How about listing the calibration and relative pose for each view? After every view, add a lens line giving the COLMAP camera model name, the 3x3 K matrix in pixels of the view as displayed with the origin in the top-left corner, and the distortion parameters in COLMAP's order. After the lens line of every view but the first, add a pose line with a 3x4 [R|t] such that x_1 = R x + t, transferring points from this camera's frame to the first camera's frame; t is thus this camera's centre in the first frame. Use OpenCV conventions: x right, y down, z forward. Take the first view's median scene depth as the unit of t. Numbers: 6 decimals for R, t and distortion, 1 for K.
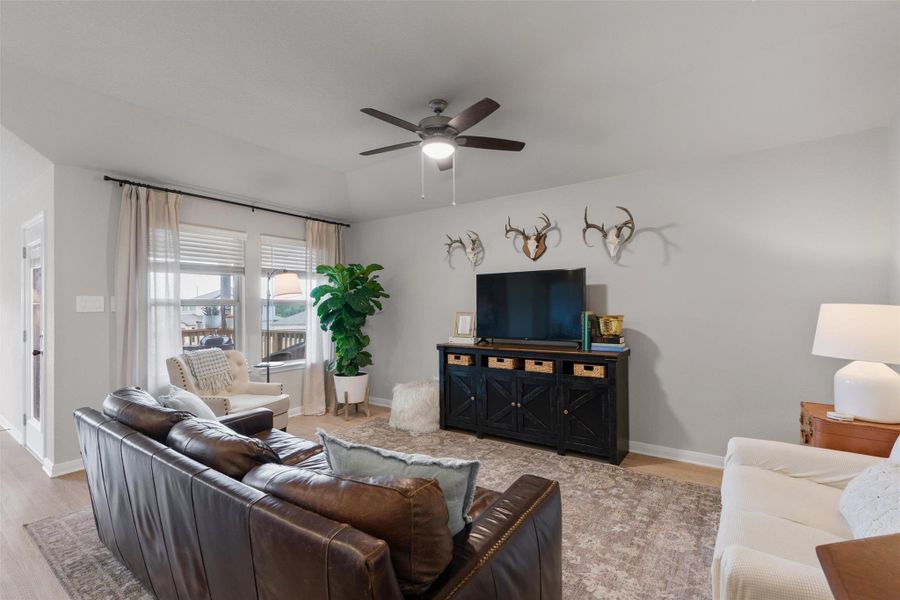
lens RADIAL K [[401.2, 0, 451.5], [0, 401.2, 305.0], [0, 0, 1]] dist [-0.008902, 0.003114]
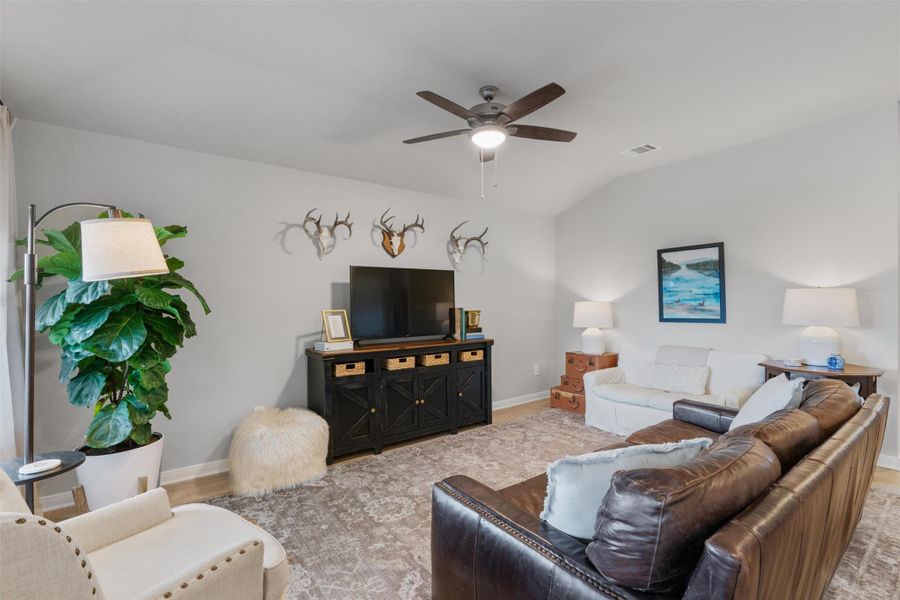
lens RADIAL K [[401.2, 0, 450.3], [0, 401.2, 304.3], [0, 0, 1]] dist [-0.008902, 0.003114]
pose [[0.320635, 0.003279, 0.947197, -0.756502], [0.005980, 0.999967, -0.005486, 0.012273], [-0.947184, 0.007423, 0.320605, 0.607911]]
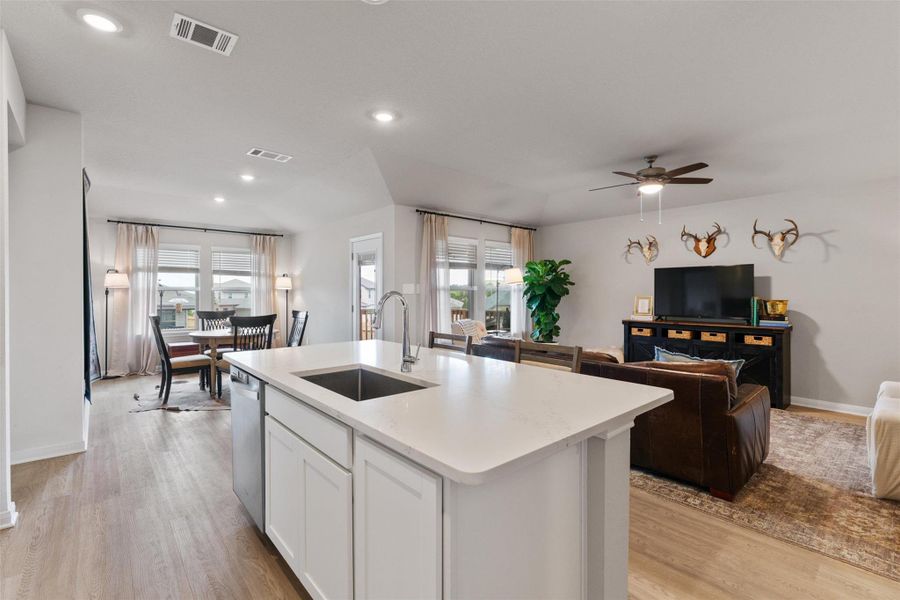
lens RADIAL K [[401.2, 0, 453.6], [0, 401.2, 291.0], [0, 0, 1]] dist [-0.008902, 0.003114]
pose [[0.973698, 0.008514, -0.227685, -0.320755], [-0.008350, 0.999964, 0.001681, 0.002964], [0.227691, 0.000265, 0.973733, -0.498708]]
